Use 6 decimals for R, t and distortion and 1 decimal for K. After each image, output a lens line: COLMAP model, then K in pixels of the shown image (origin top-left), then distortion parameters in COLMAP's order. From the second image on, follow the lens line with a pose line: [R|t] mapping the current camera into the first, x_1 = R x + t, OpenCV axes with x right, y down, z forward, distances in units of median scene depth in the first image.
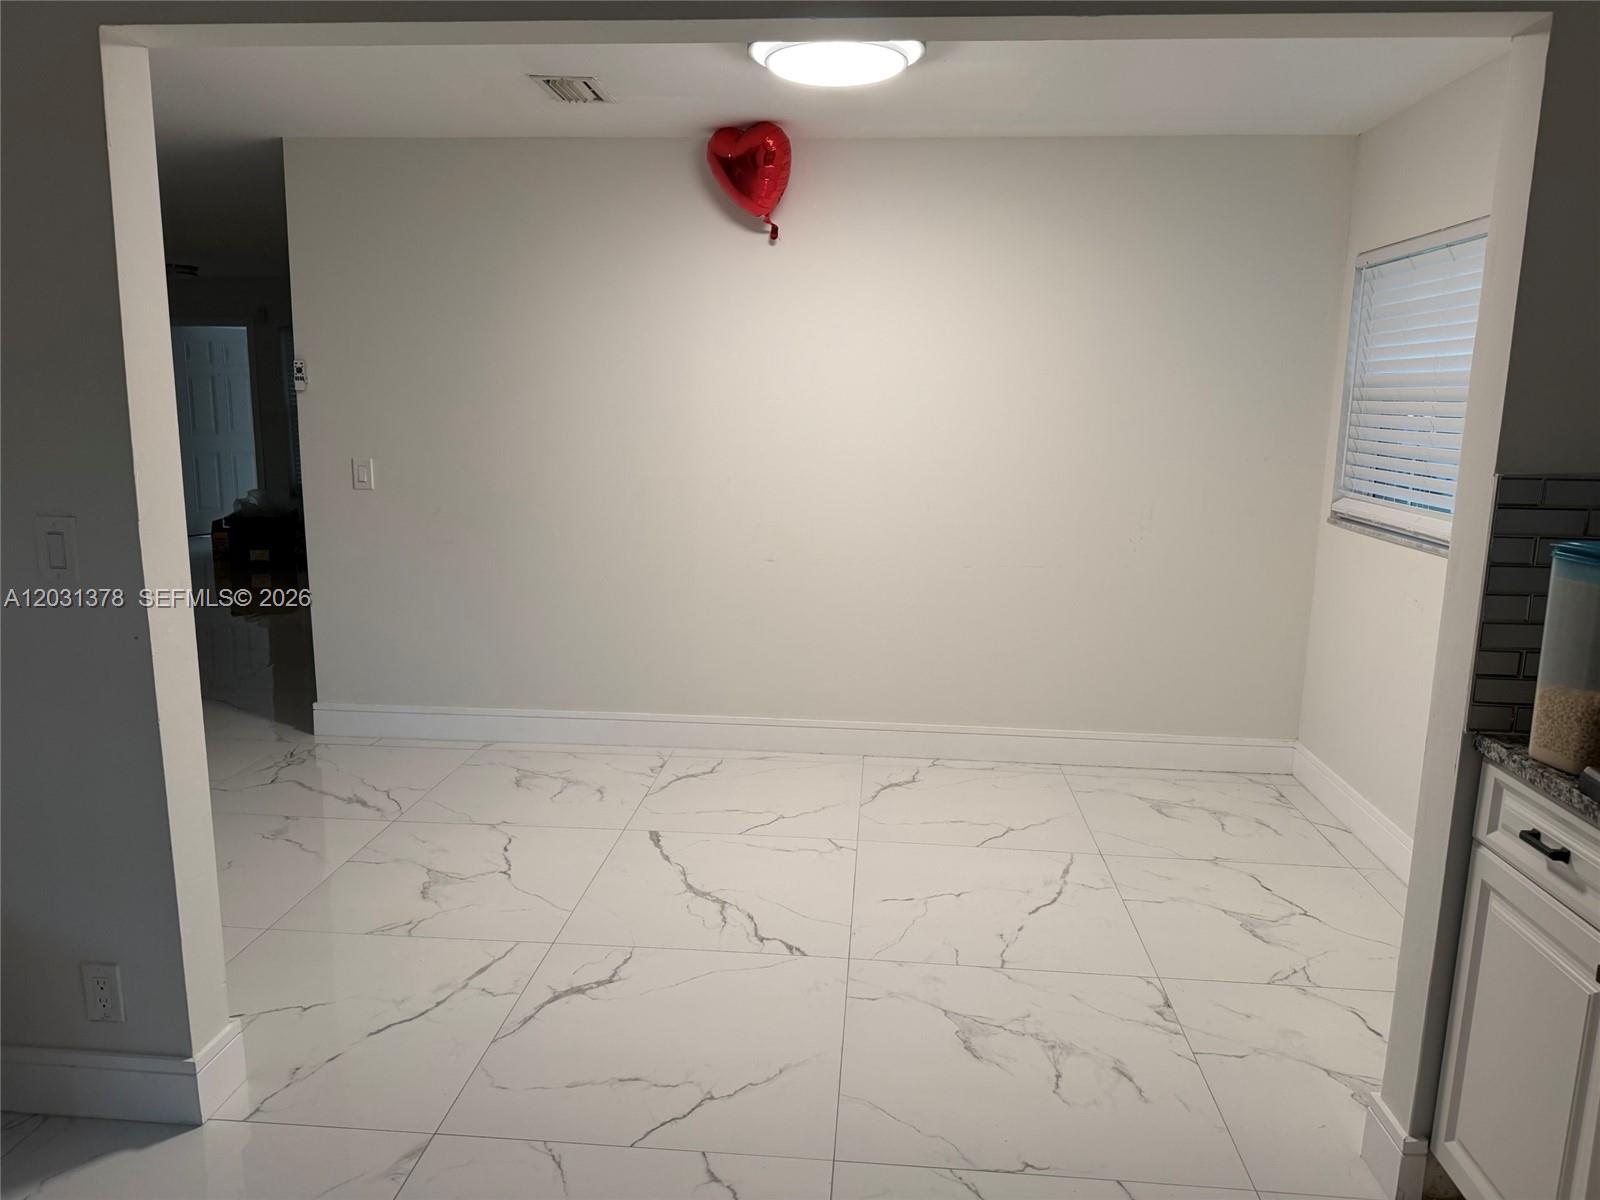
lens RADIAL K [[1146.4, 0, 802.8], [0, 1146.4, 611.2], [0, 0, 1]] dist [0.084073, -0.078752]
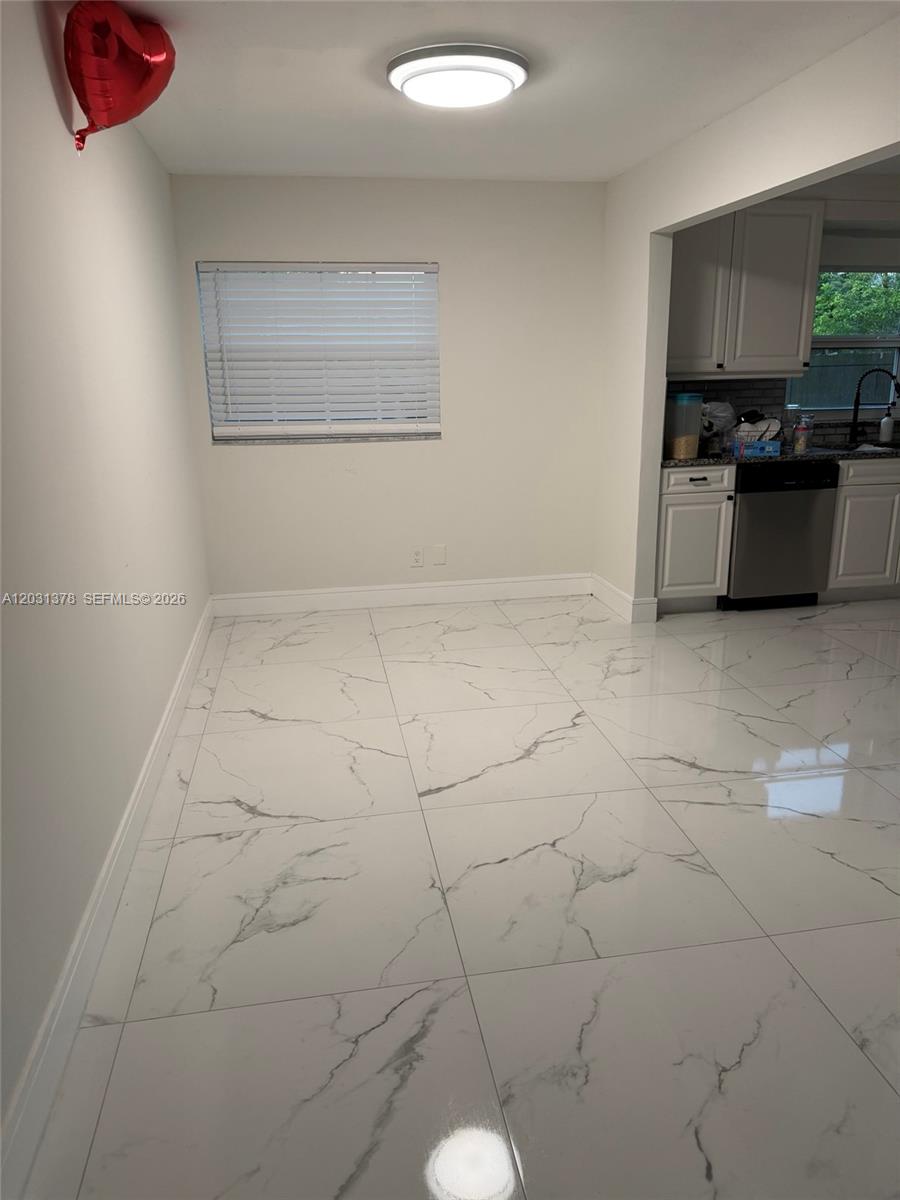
lens RADIAL K [[859.8, 0, 455.4], [0, 859.8, 588.5], [0, 0, 1]] dist [0.084073, -0.078752]
pose [[-0.264527, -0.255701, 0.929861, -0.819393], [0.197211, 0.929489, 0.311701, -0.214710], [-0.943998, 0.265833, -0.195448, 1.093139]]
